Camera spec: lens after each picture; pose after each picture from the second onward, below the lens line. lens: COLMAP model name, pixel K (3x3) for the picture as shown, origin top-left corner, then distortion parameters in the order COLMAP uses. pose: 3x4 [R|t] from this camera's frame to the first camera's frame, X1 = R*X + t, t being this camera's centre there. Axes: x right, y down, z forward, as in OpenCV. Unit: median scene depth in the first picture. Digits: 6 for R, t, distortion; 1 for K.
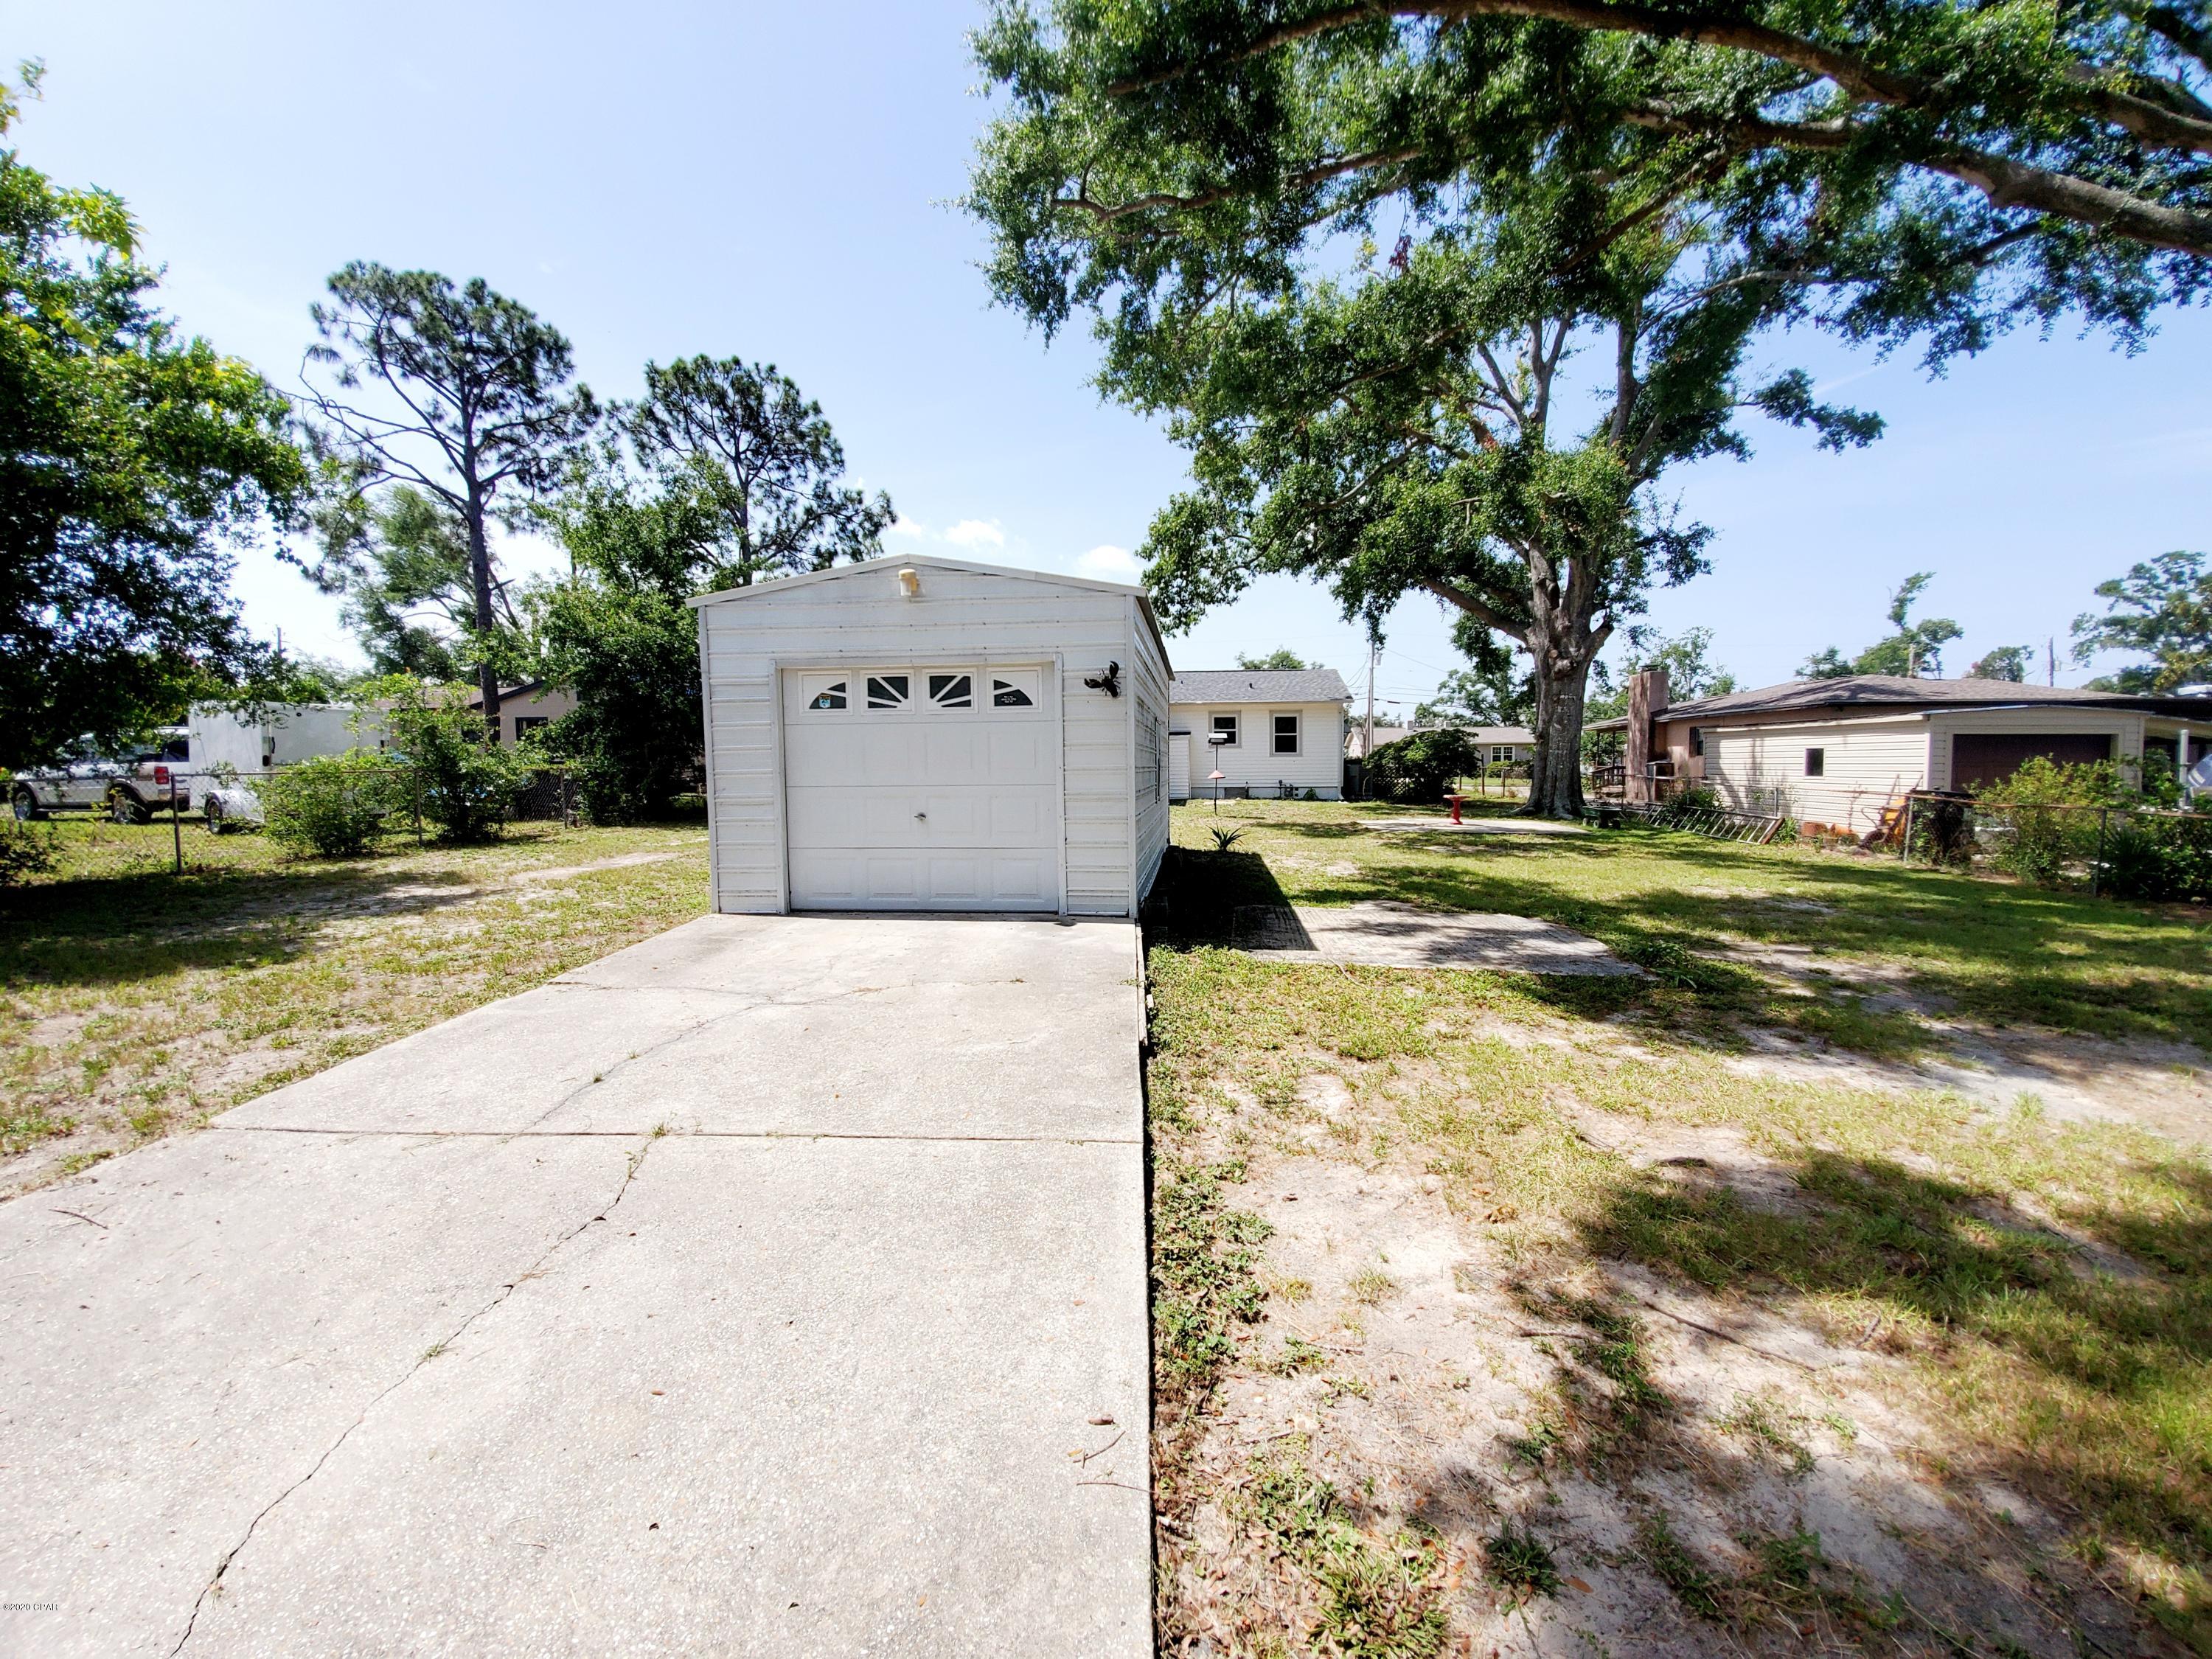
lens RADIAL K [[877.4, 0, 1127.9], [0, 877.4, 822.7], [0, 0, 1]] dist [-0.001491, -0.010902]
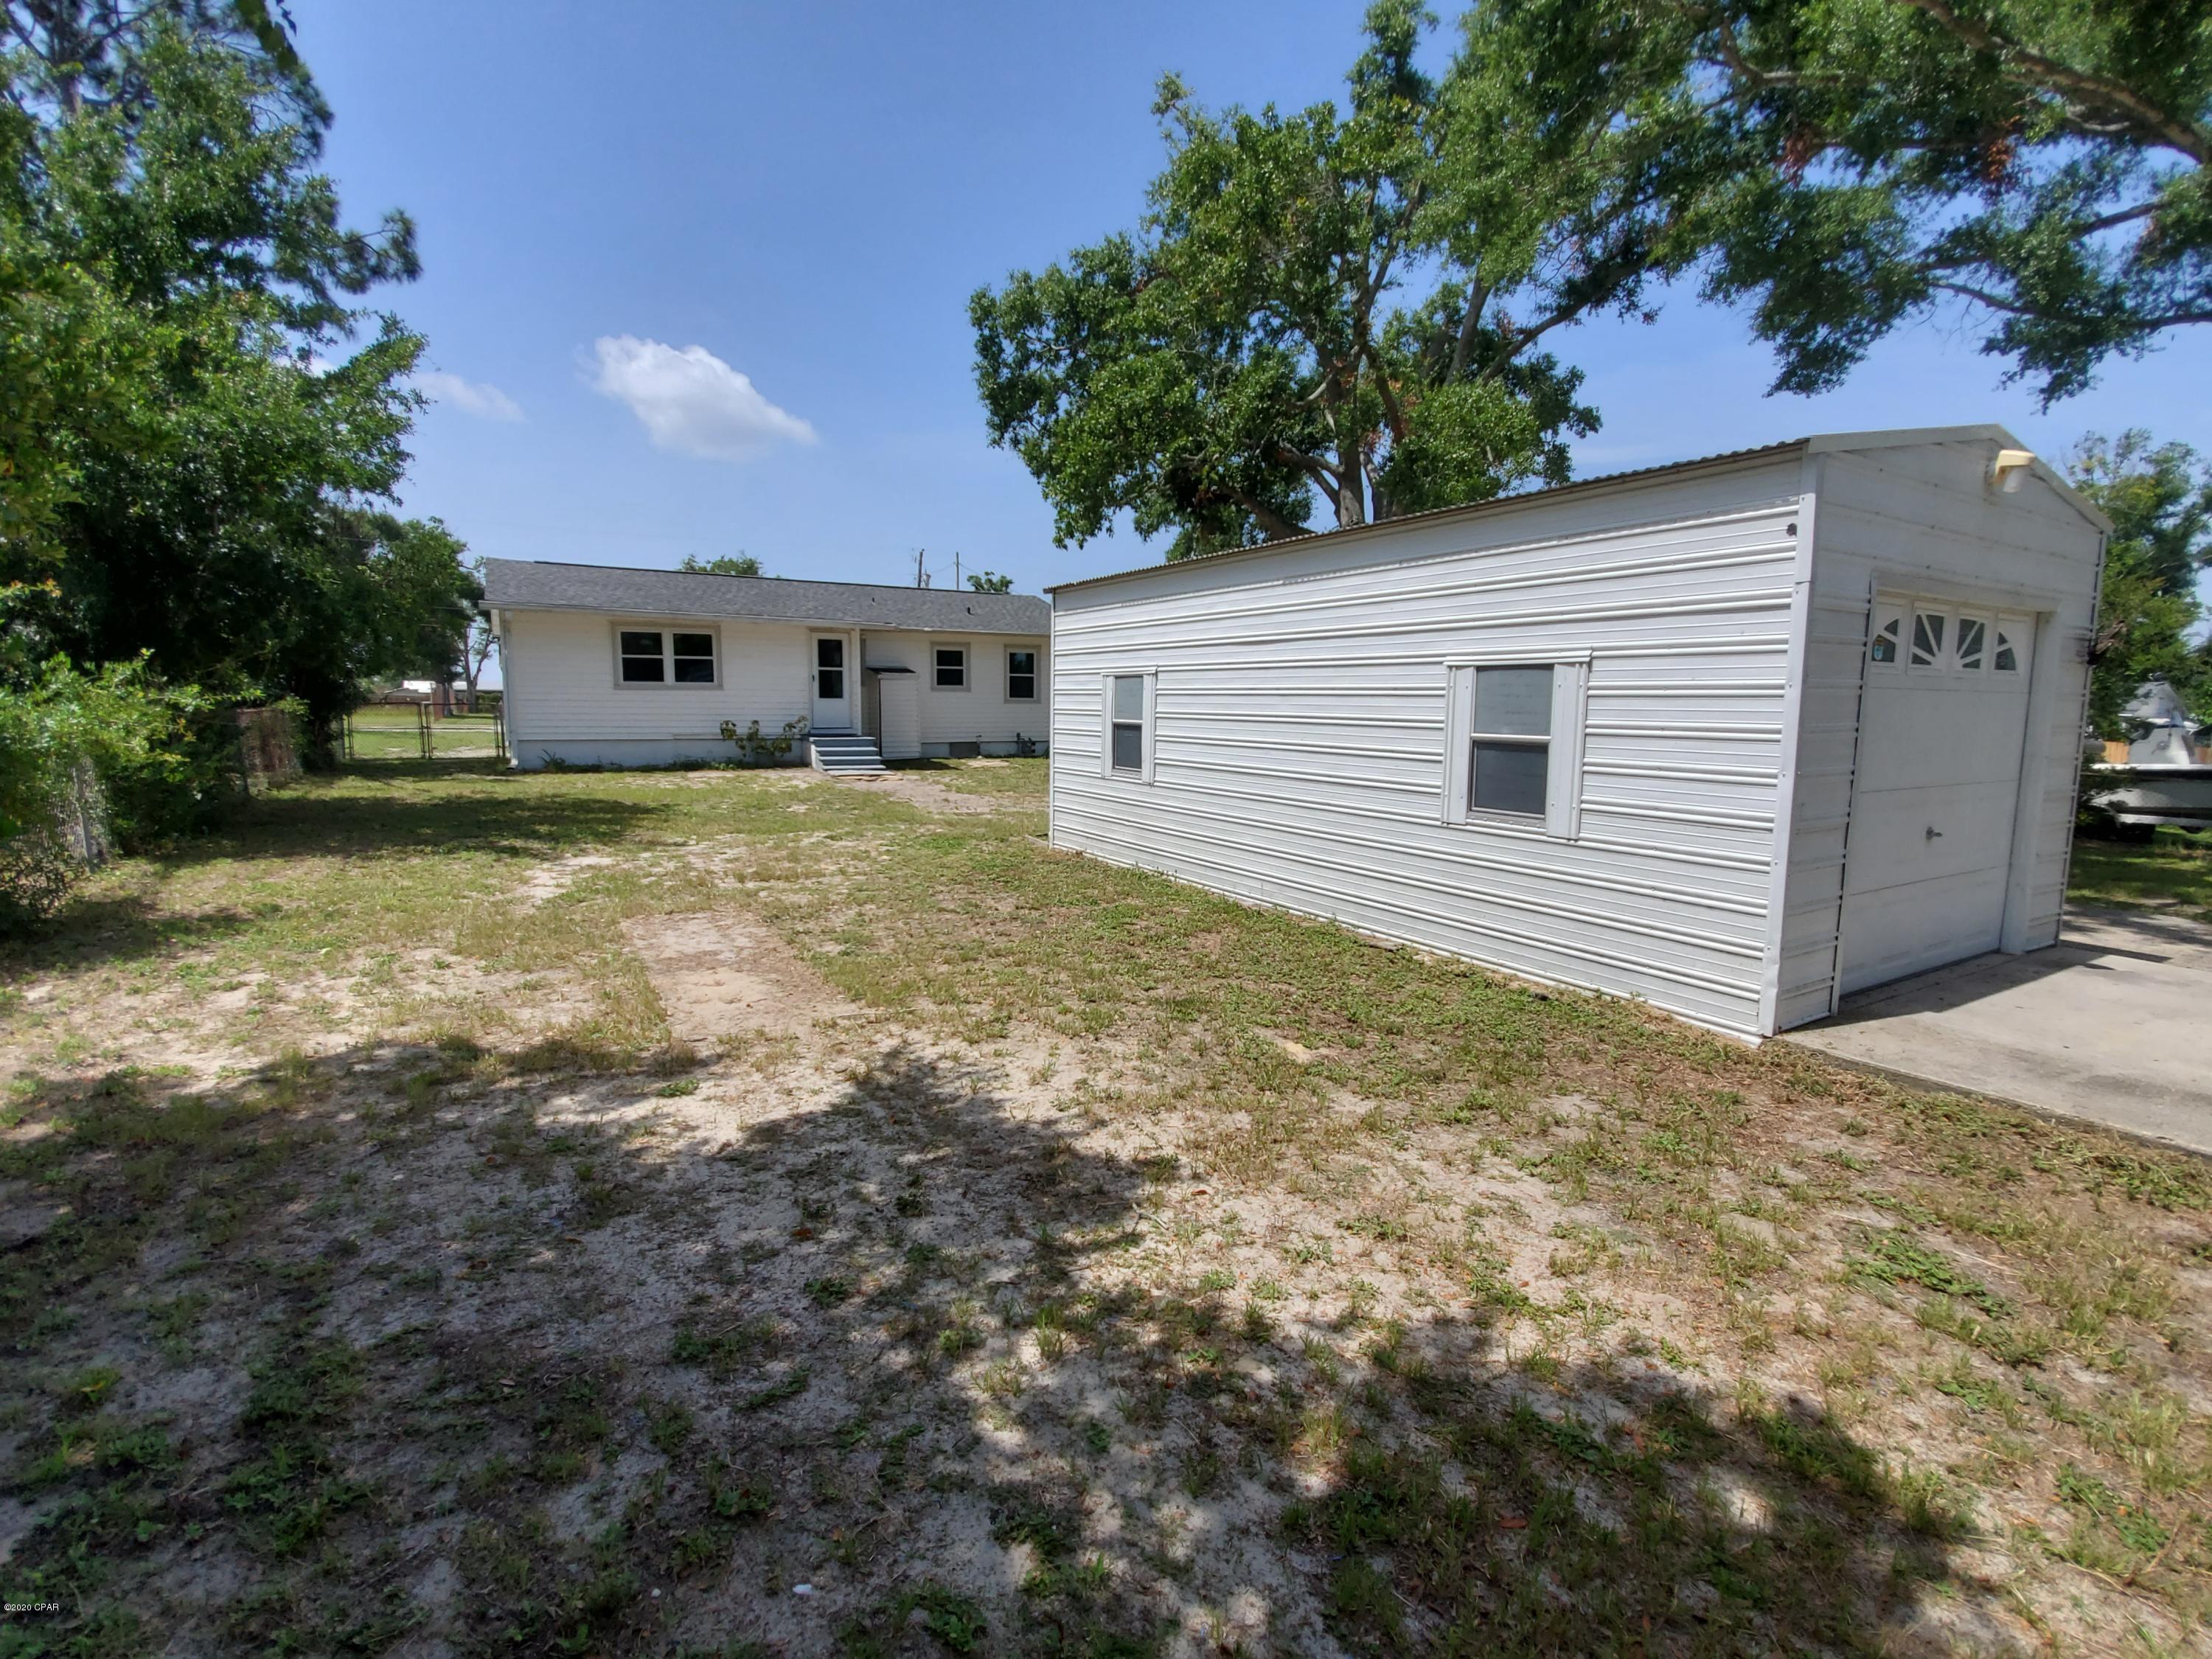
lens RADIAL K [[1011.7, 0, 1111.7], [0, 1011.7, 824.7], [0, 0, 1]] dist [-0.011924, -0.000091]
pose [[0.802236, -0.057604, 0.594222, -1.124709], [0.025217, 0.997715, 0.062674, -0.076666], [-0.596475, -0.035295, 0.801855, 0.757134]]
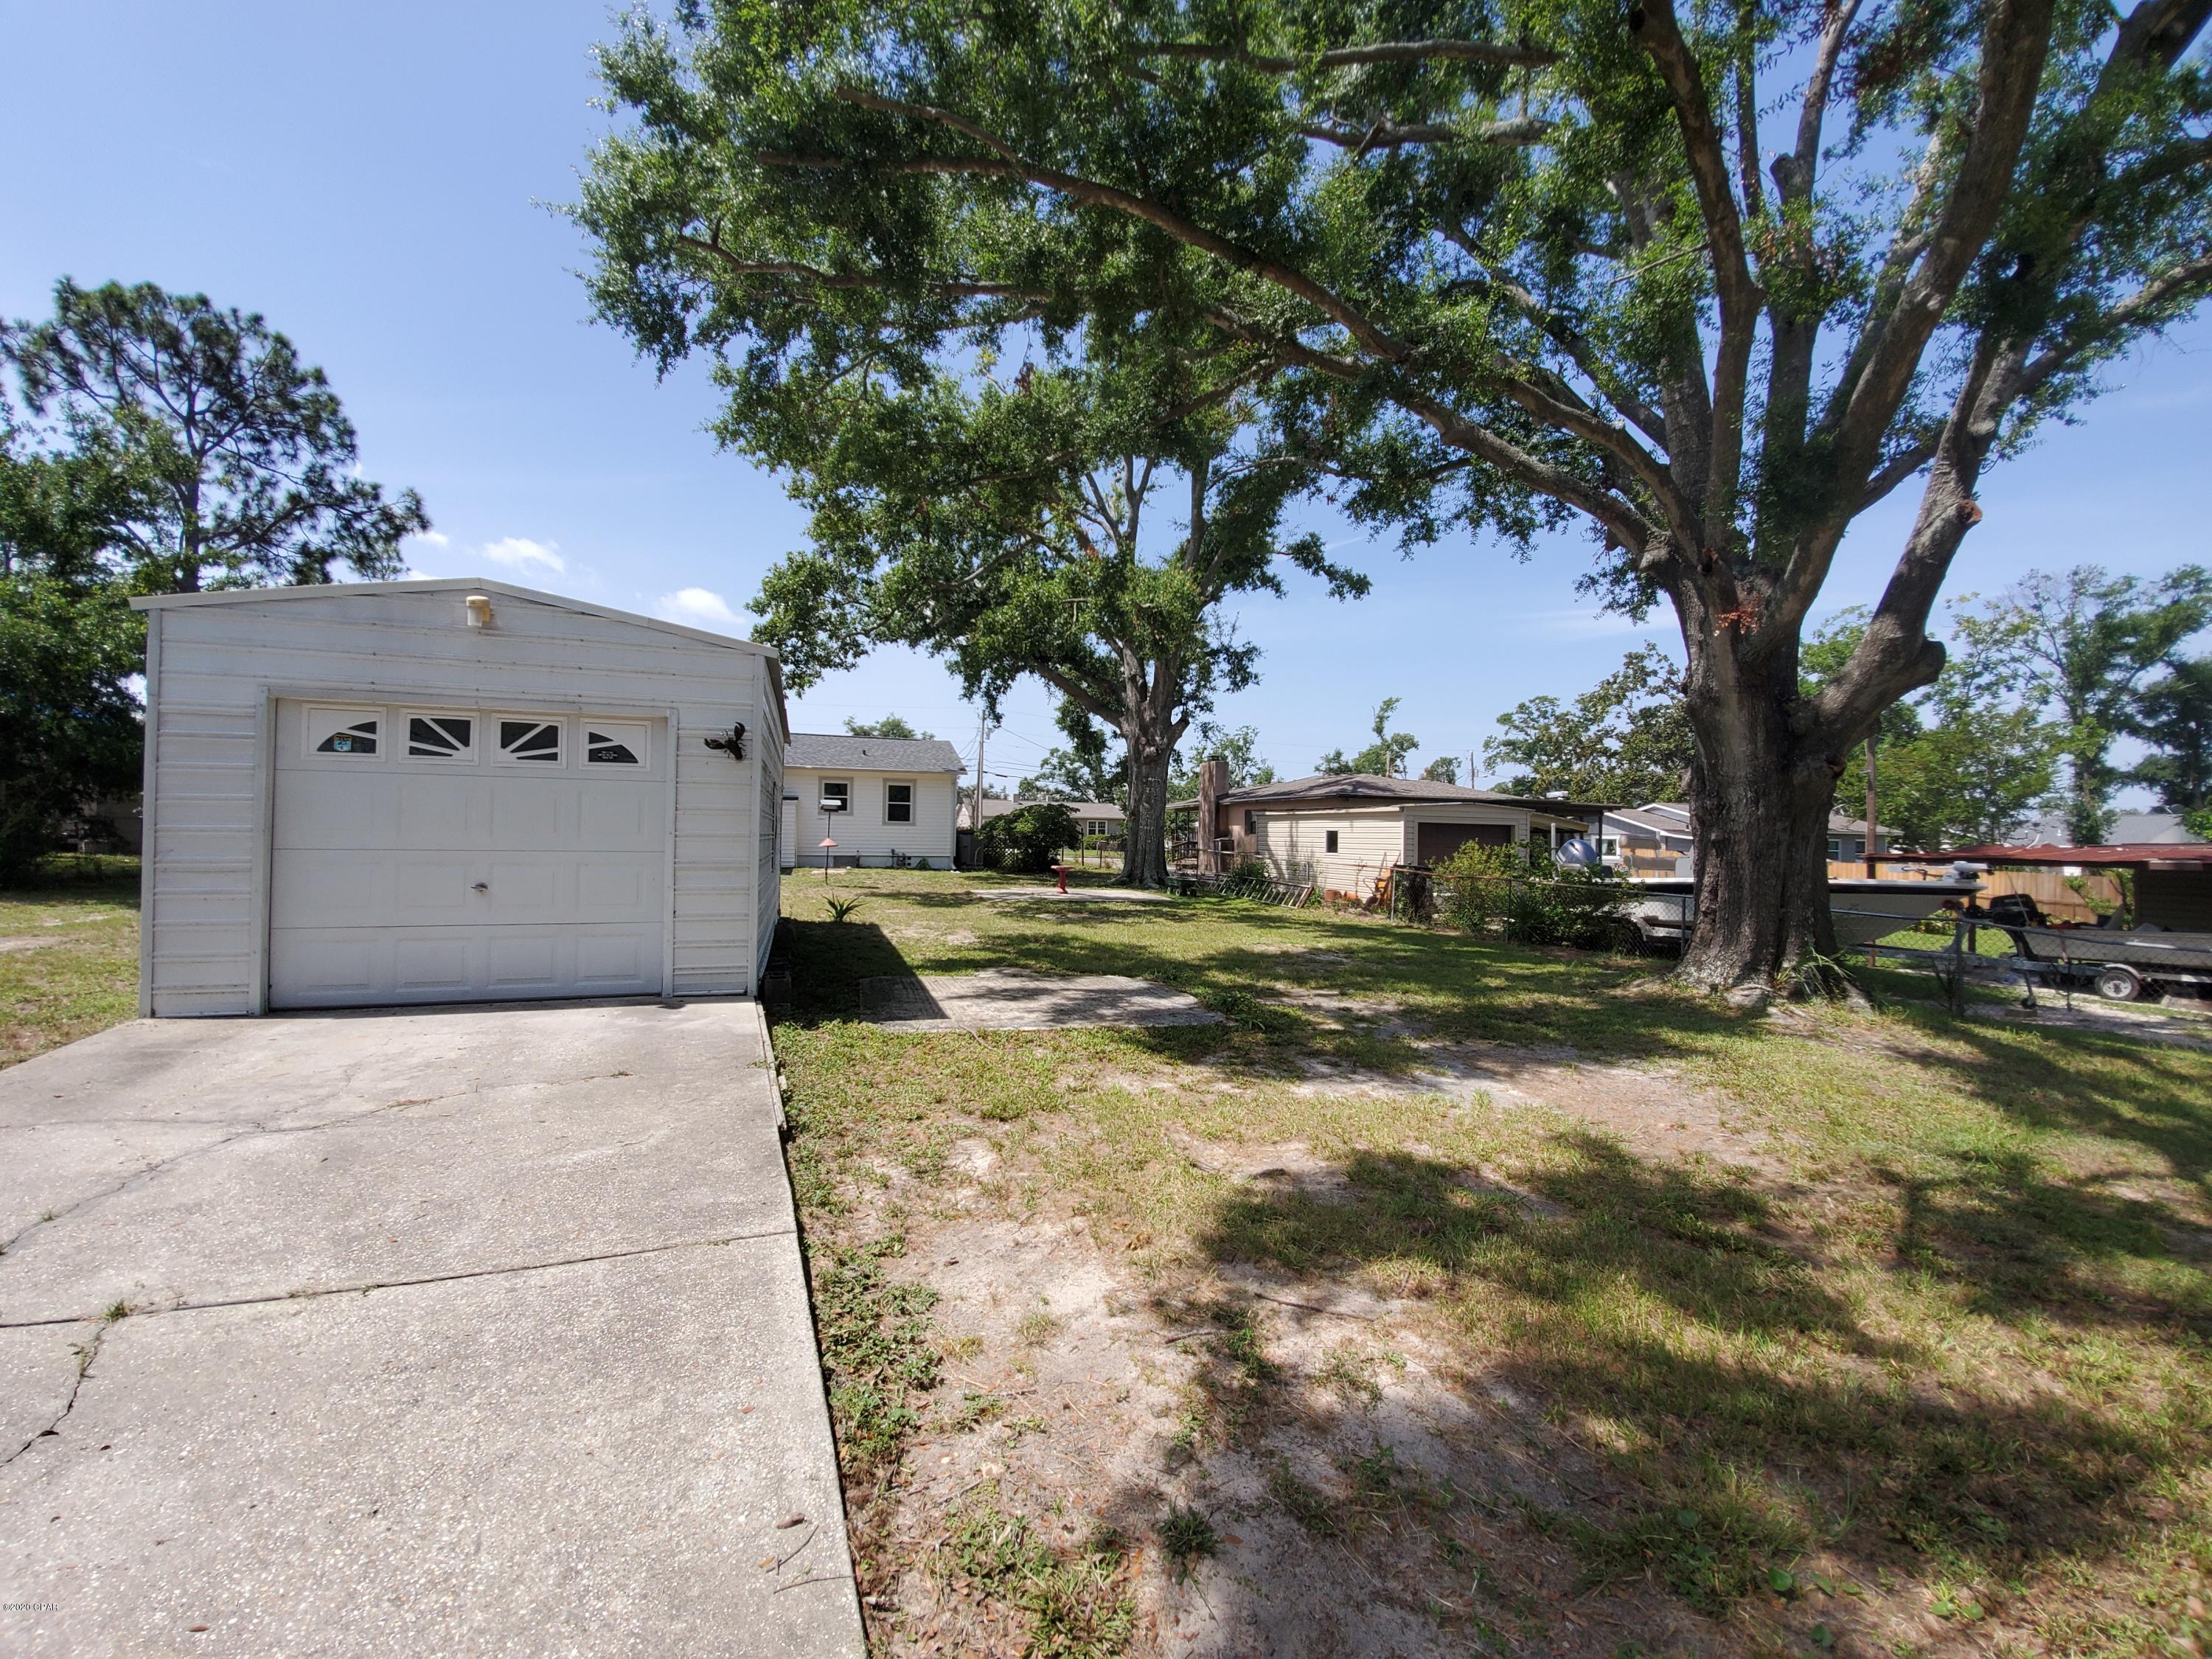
lens RADIAL K [[877.4, 0, 1130.9], [0, 877.4, 821.3], [0, 0, 1]] dist [-0.001491, -0.010902]
pose [[0.902445, 0.029863, 0.429768, -0.035335], [0.004599, 0.996870, -0.078926, -0.001030], [-0.430780, 0.073203, 0.899483, -0.020229]]
